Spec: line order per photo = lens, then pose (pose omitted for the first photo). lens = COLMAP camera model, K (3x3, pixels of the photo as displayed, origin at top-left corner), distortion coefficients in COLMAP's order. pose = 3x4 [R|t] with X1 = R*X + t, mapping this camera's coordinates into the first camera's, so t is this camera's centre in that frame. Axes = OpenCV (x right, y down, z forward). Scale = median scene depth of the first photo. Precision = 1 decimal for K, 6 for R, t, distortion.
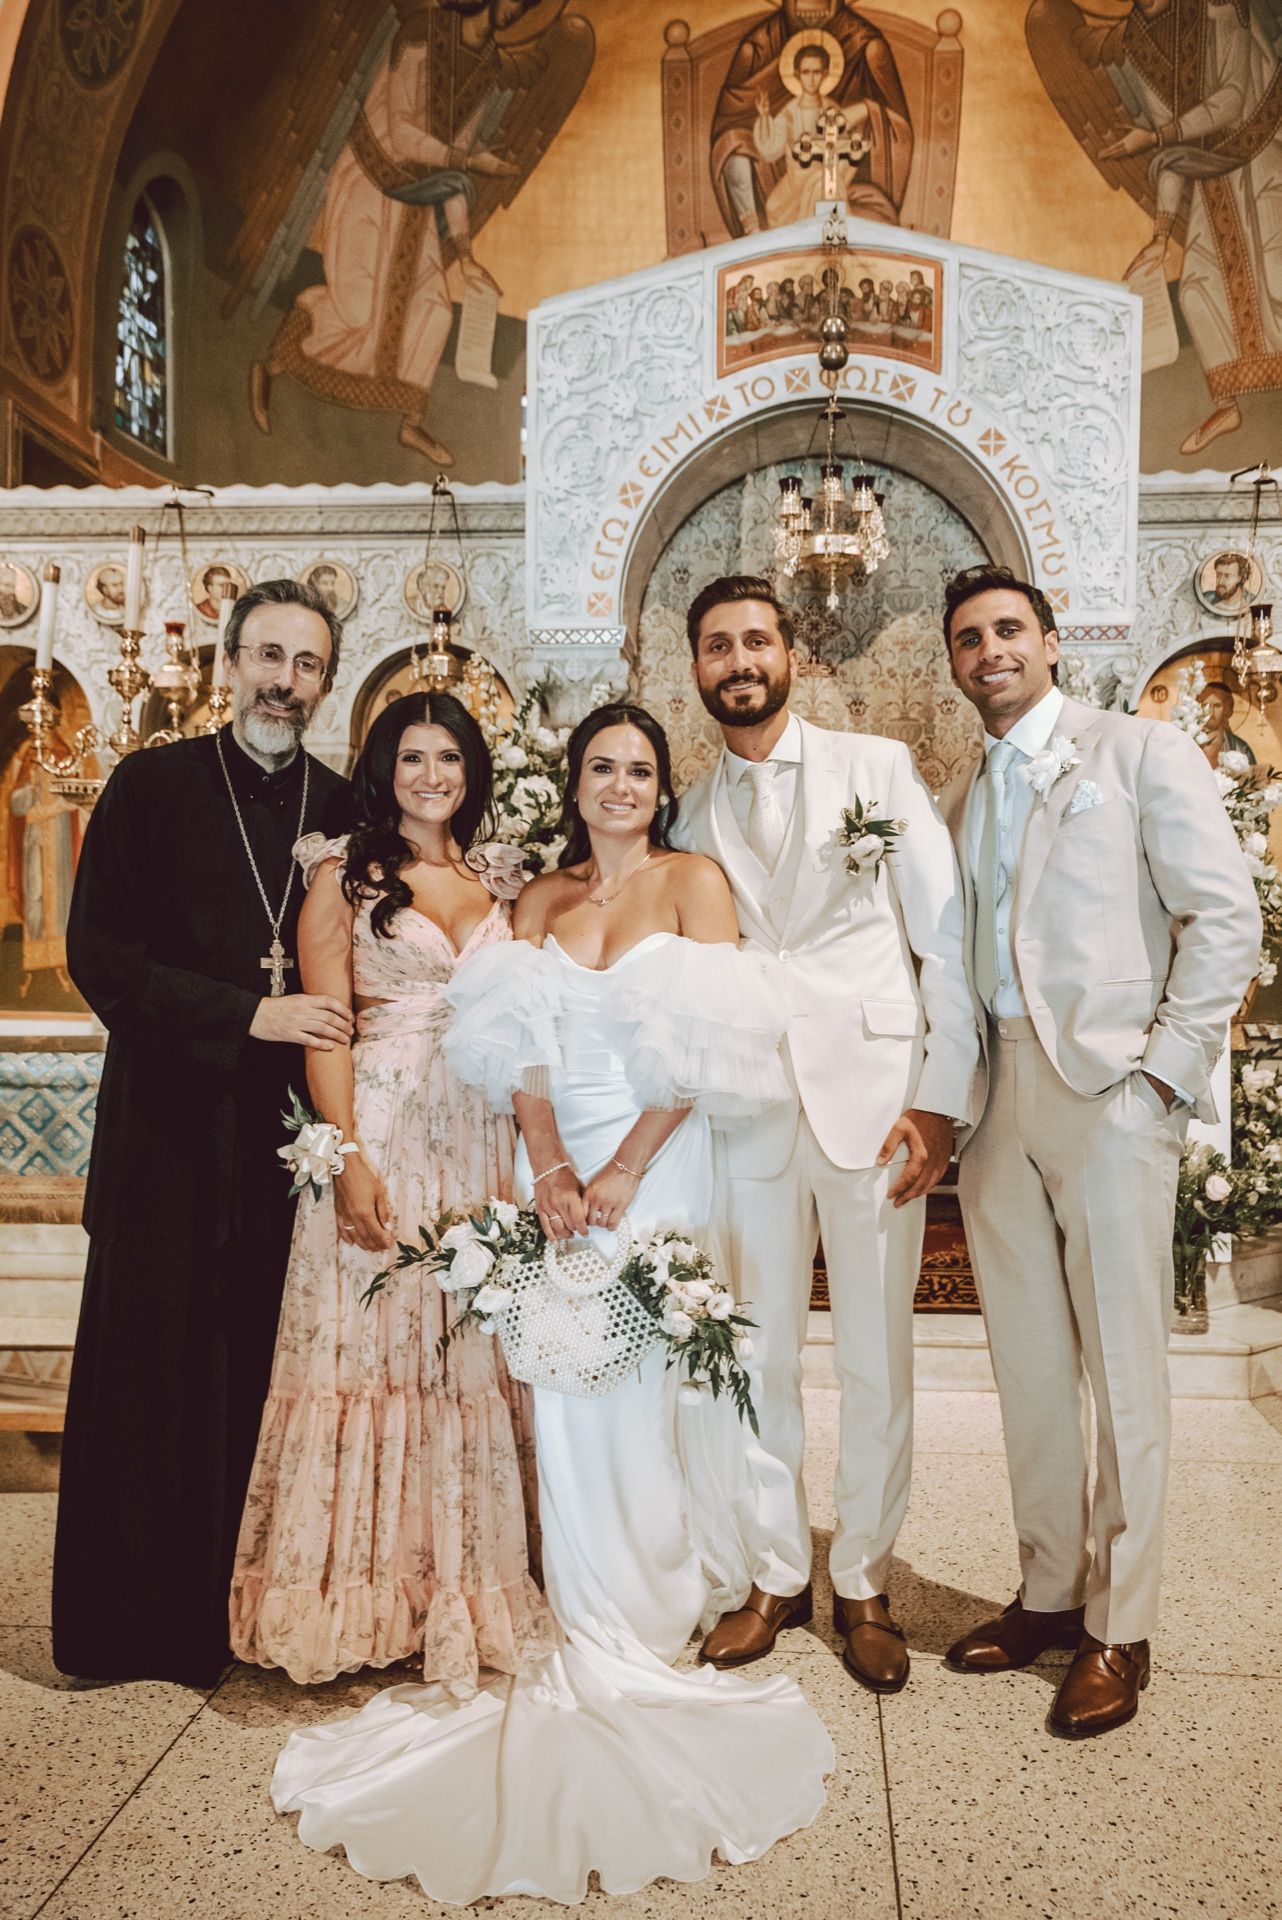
lens RADIAL K [[1662.7, 0, 647.6], [0, 1662.7, 953.2], [0, 0, 1]] dist [-0.004062, -0.000342]
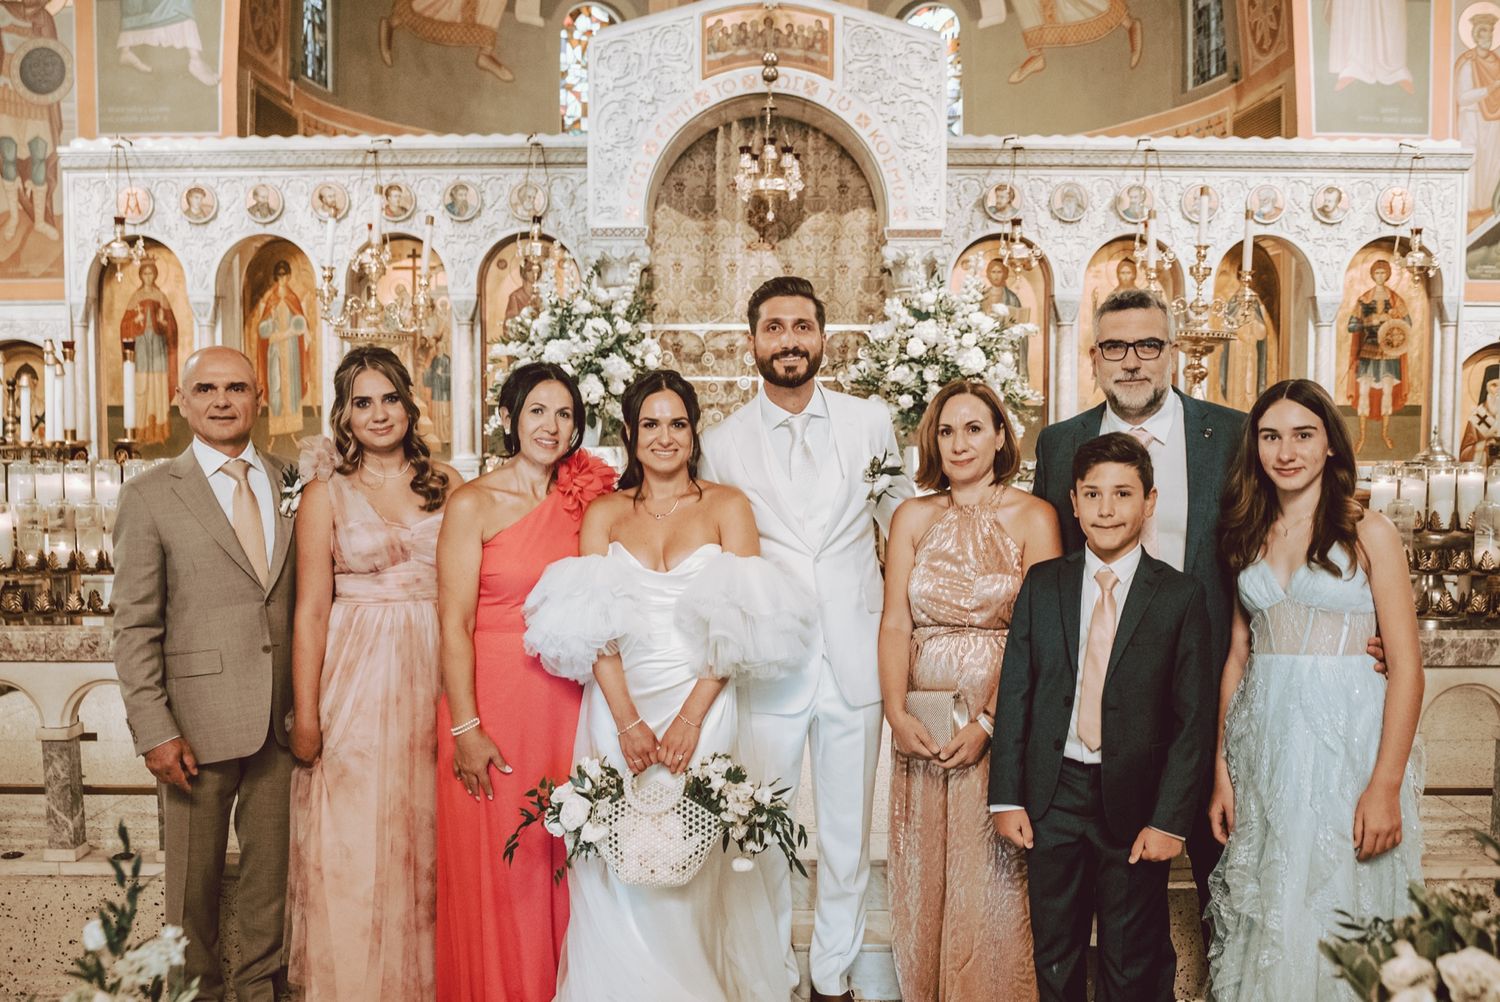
lens RADIAL K [[1354.5, 0, 747.2], [0, 1354.5, 497.8], [0, 0, 1]] dist [-0.090663, -0.003254]
pose [[0.996740, -0.011781, 0.079820, -0.024799], [0.006989, 0.998171, 0.060048, -0.004380], [-0.080381, -0.059294, 0.994999, -0.364532]]
